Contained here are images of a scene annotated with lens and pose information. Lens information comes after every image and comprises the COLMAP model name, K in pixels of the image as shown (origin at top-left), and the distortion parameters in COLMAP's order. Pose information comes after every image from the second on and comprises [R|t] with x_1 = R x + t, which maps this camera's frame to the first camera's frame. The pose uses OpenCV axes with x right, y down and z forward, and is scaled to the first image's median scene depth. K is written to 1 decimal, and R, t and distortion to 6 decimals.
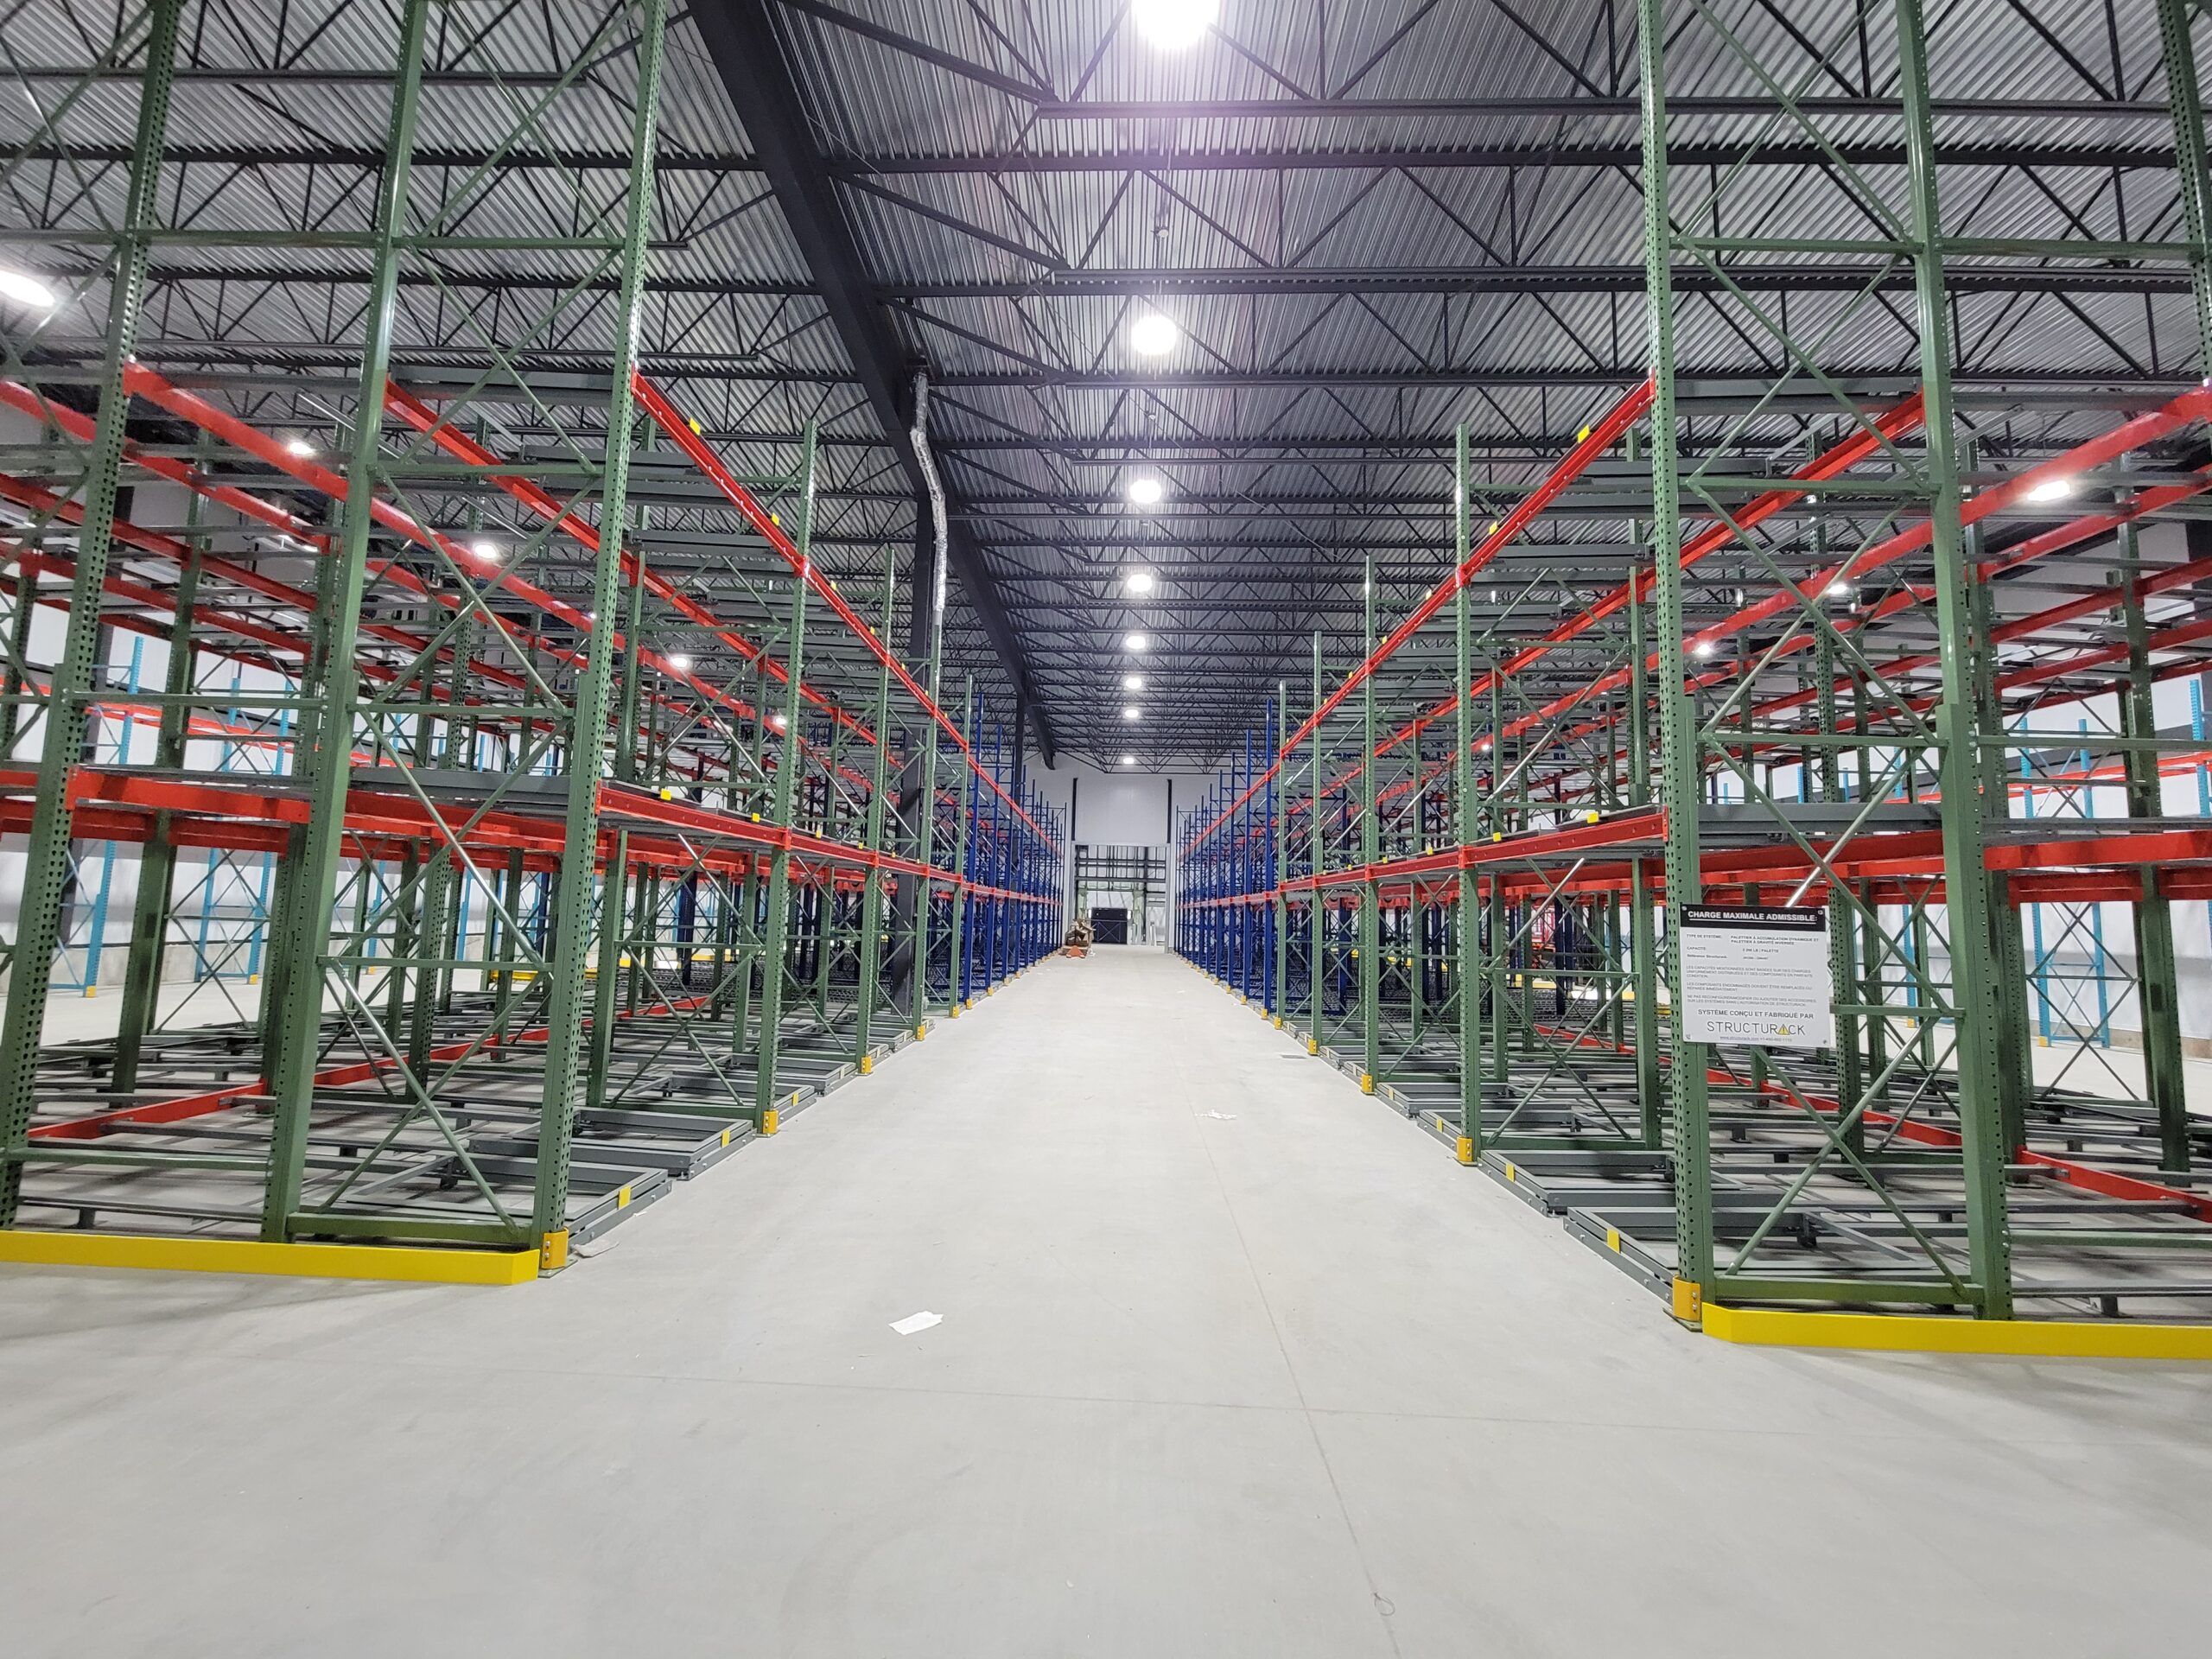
lens RADIAL K [[901.7, 0, 1097.3], [0, 901.7, 826.4], [0, 0, 1]] dist [0.022490, -0.010393]
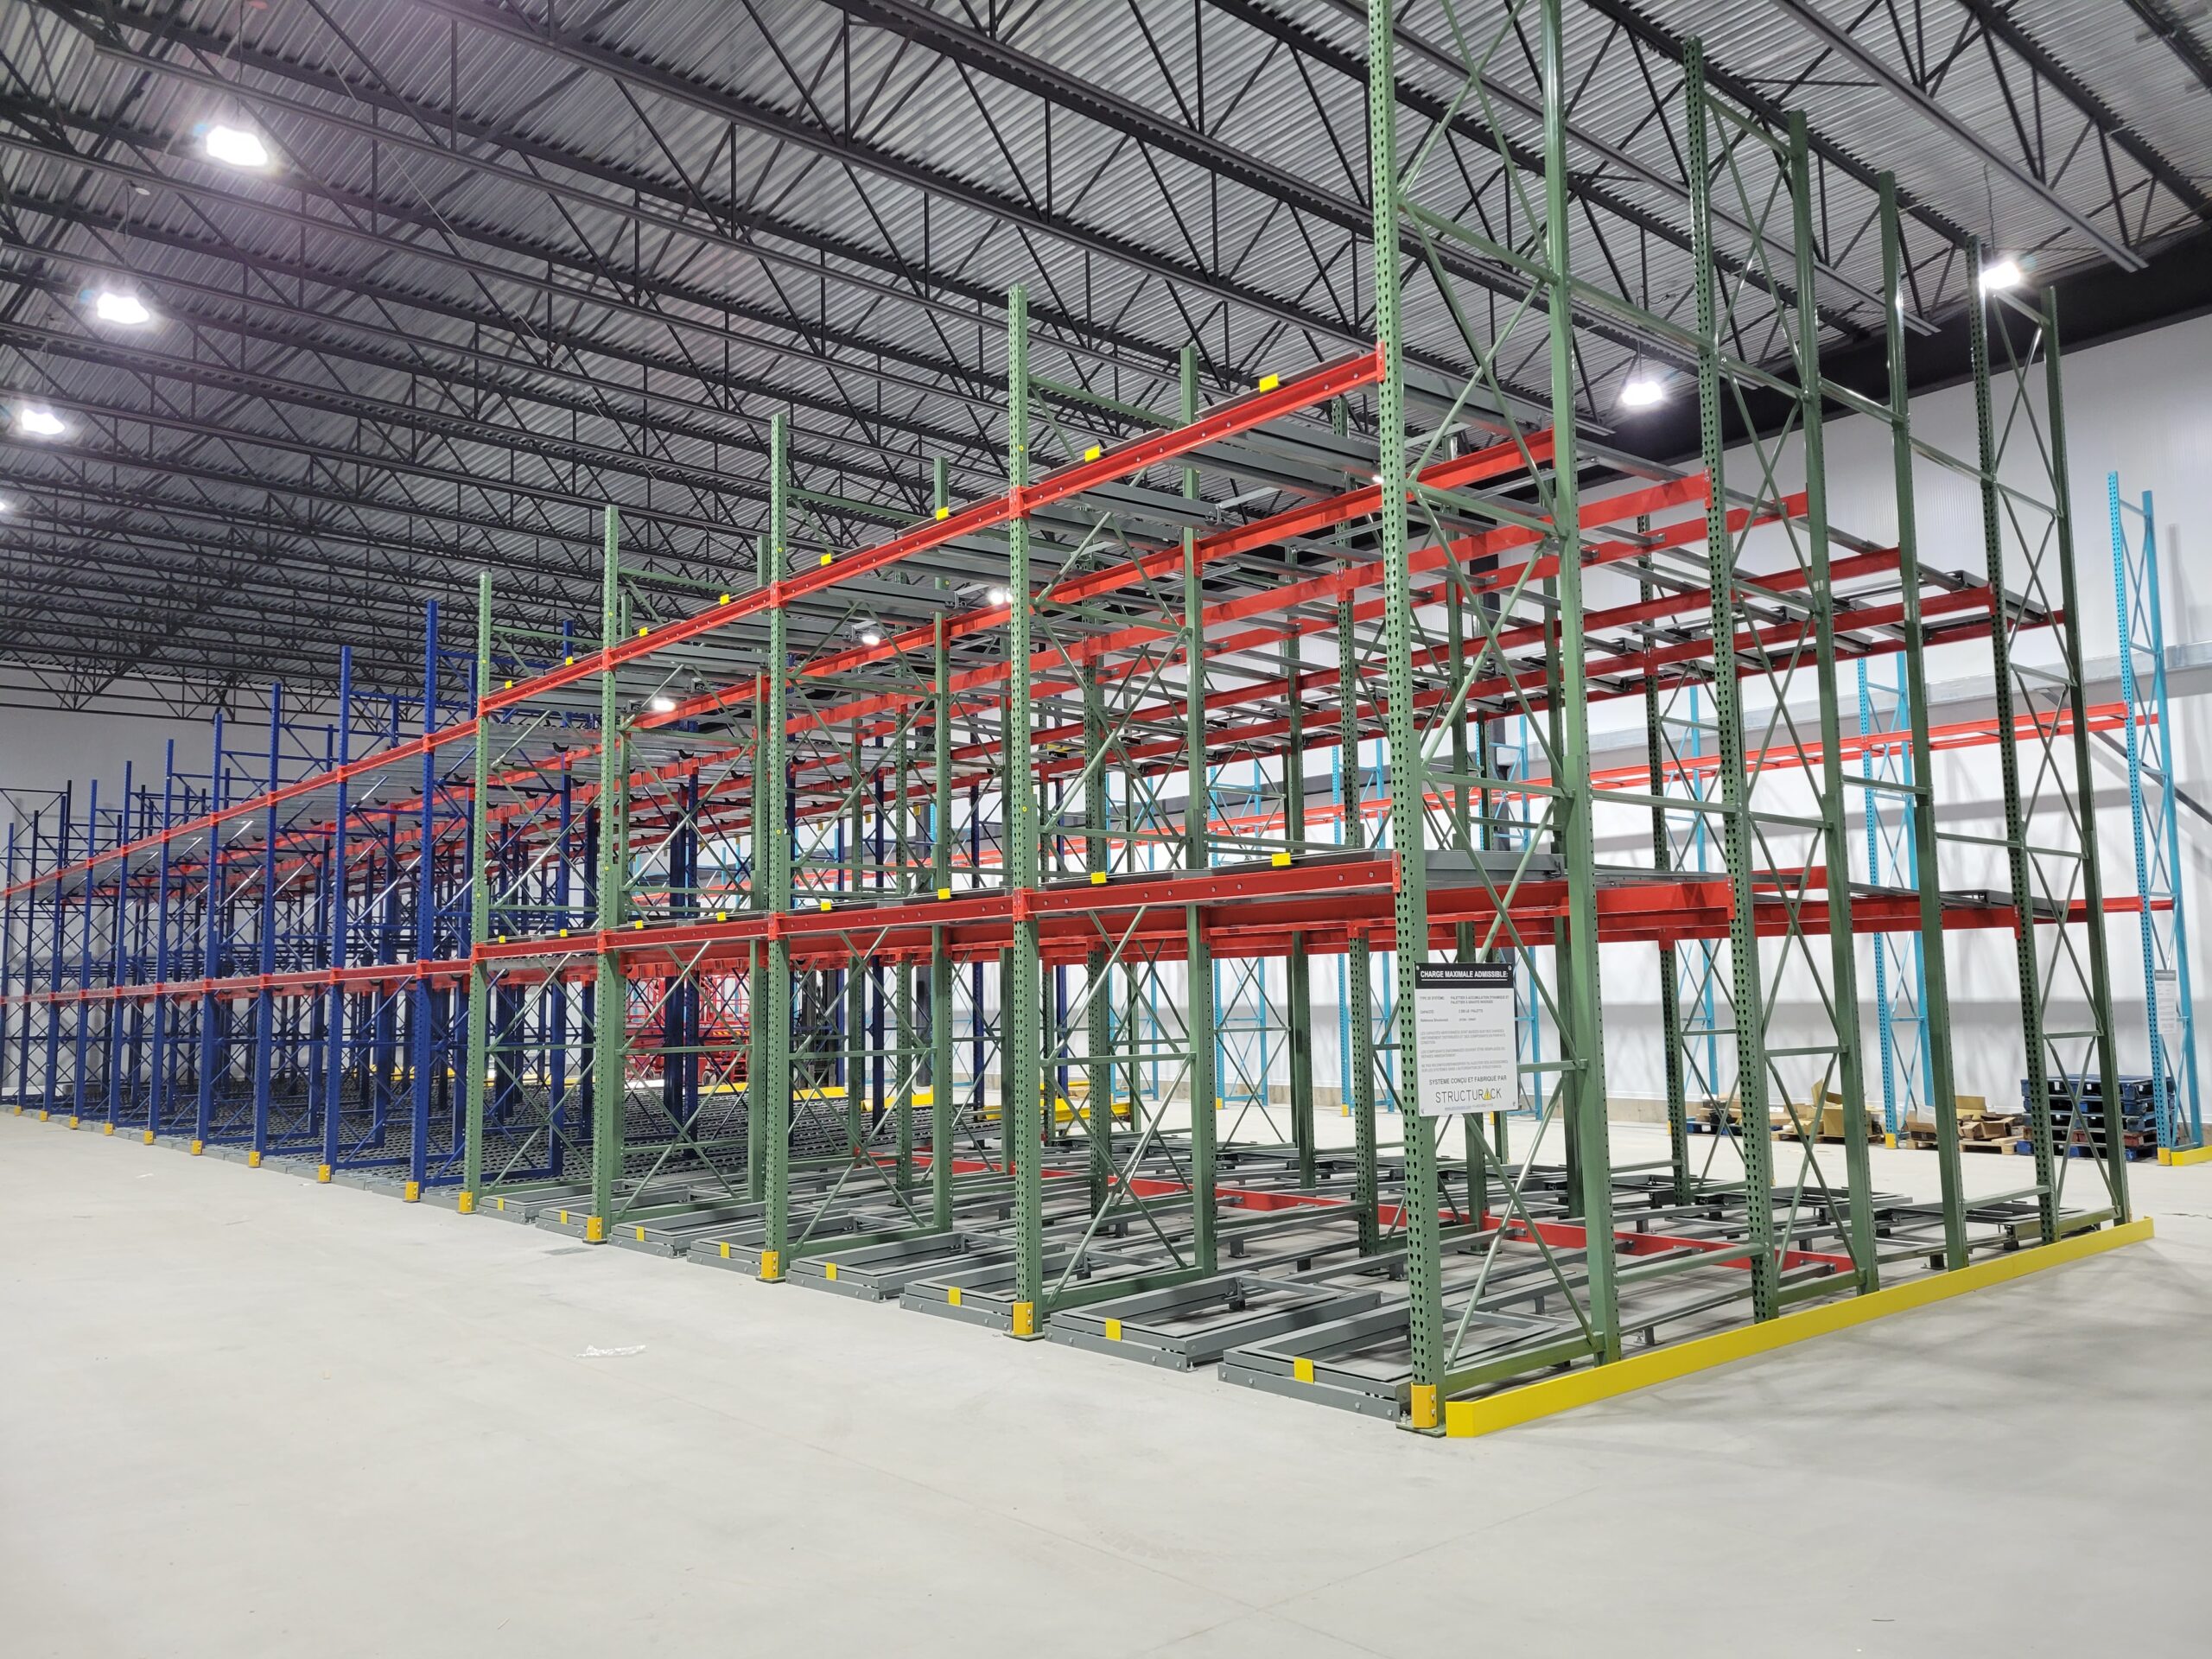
lens RADIAL K [[1636.2, 0, 1128.0], [0, 1636.2, 831.0], [0, 0, 1]] dist [0.042856, -0.000109]
pose [[0.735960, 0.027520, 0.676465, -0.572473], [-0.027437, 0.999565, -0.010813, -0.016208], [-0.676468, -0.010602, 0.736395, 0.010658]]
